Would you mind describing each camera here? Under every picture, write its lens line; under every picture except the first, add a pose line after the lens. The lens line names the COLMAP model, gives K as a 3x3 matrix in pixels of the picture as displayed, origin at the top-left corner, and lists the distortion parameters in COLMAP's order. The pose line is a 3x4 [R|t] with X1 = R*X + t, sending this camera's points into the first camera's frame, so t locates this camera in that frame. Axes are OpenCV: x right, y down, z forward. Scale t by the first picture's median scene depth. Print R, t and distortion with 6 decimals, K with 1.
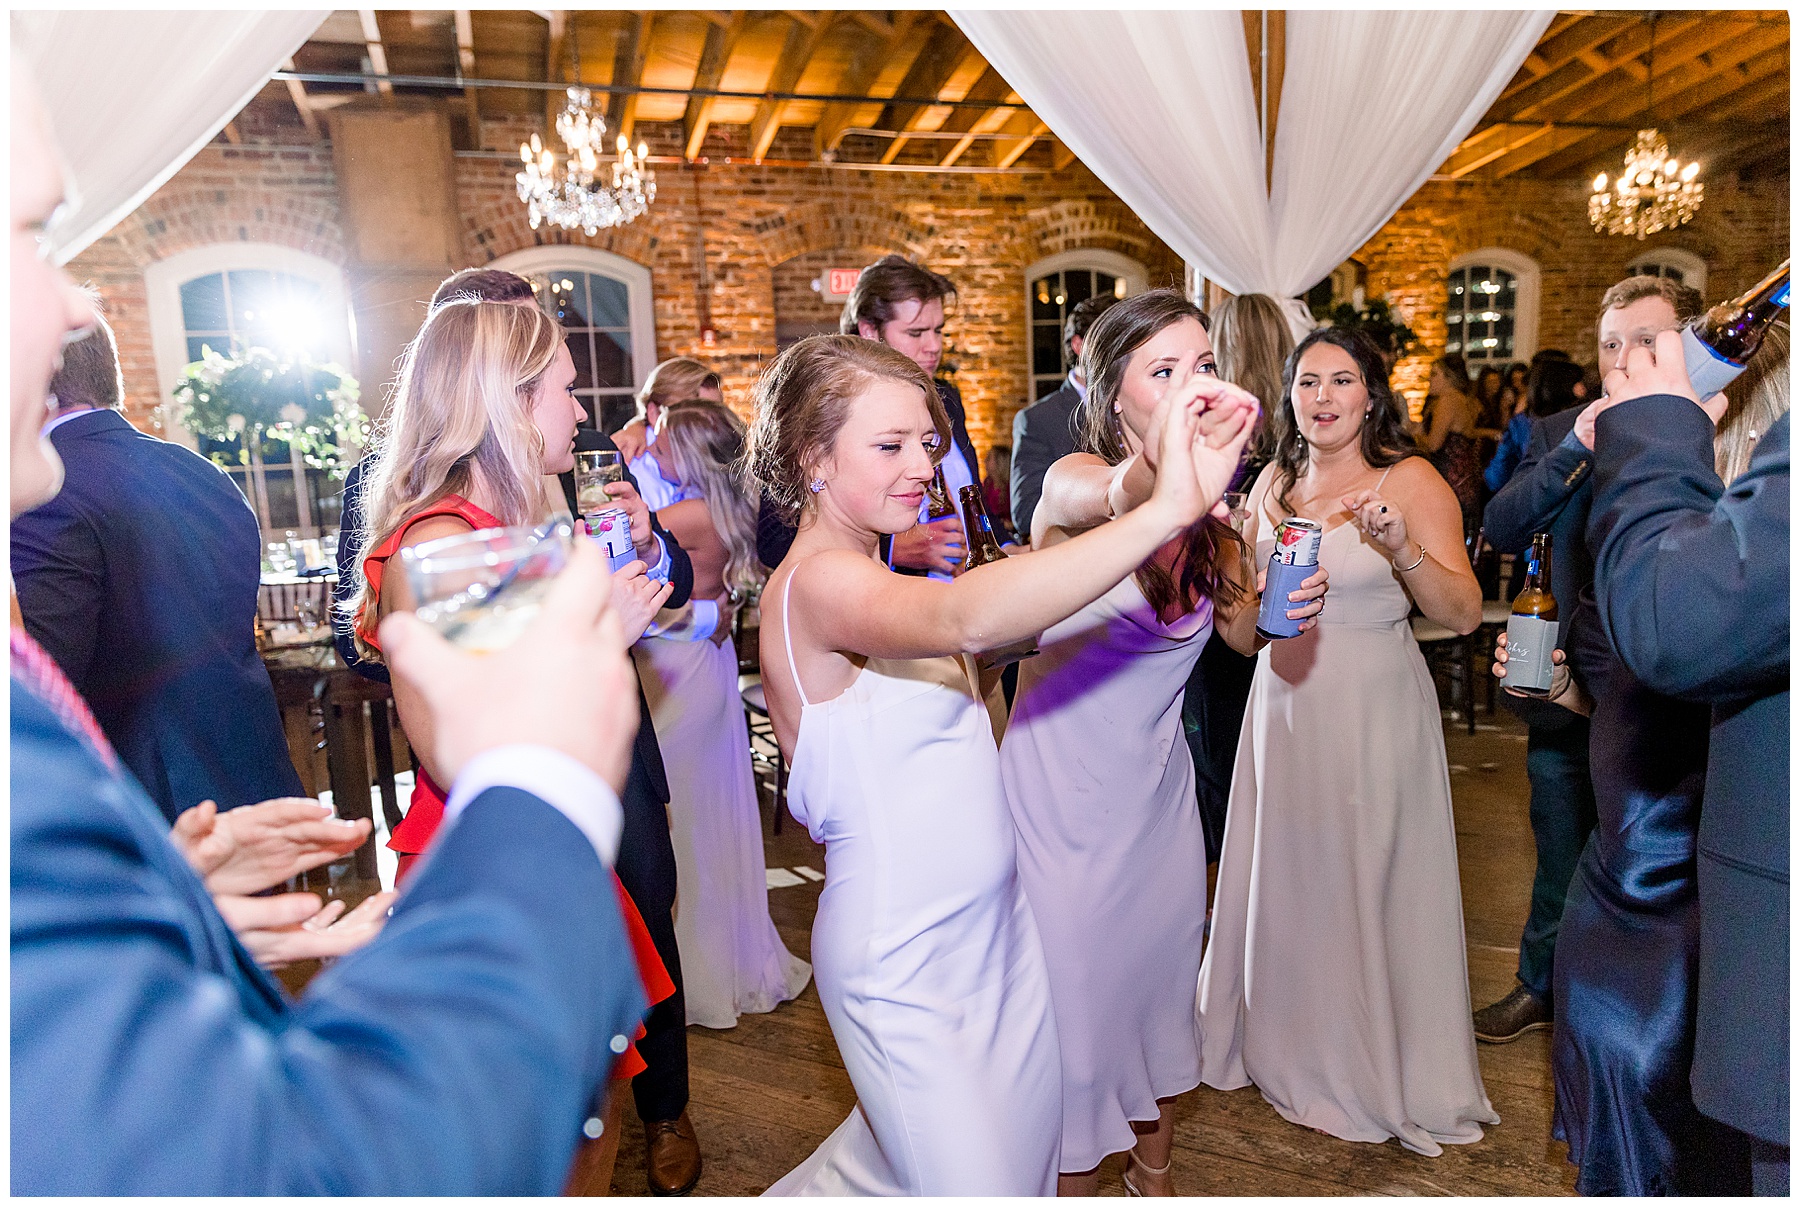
lens RADIAL K [[1263.4, 0, 888.0], [0, 1263.4, 600.2], [0, 0, 1]] dist [0.014416, 0.000657]
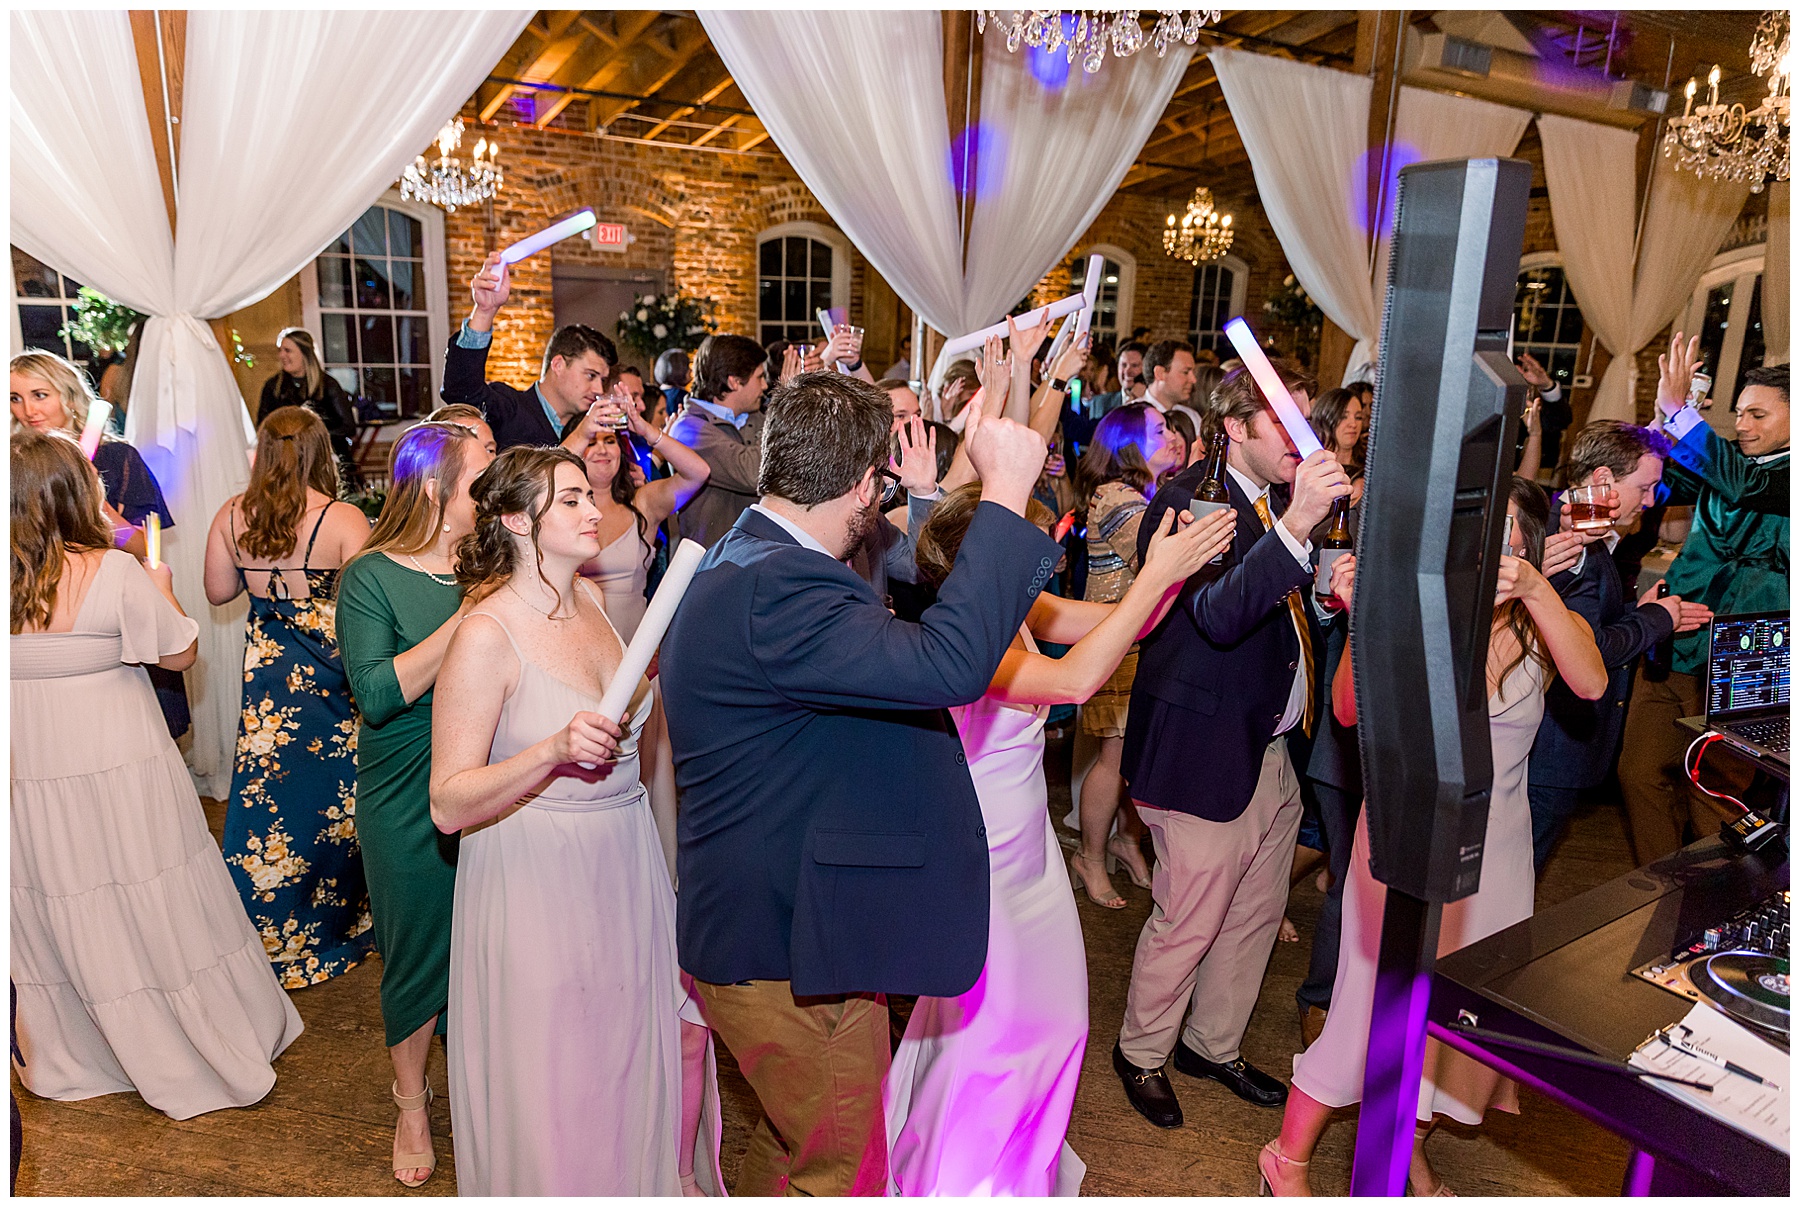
lens RADIAL K [[1172.9, 0, 871.7], [0, 1172.9, 601.6], [0, 0, 1]] dist [0.002511, 0.000614]
pose [[0.967880, 0.010551, 0.251191, -0.070103], [-0.033344, 0.995680, 0.086654, -0.007469], [-0.249191, -0.092246, 0.964051, -0.176207]]
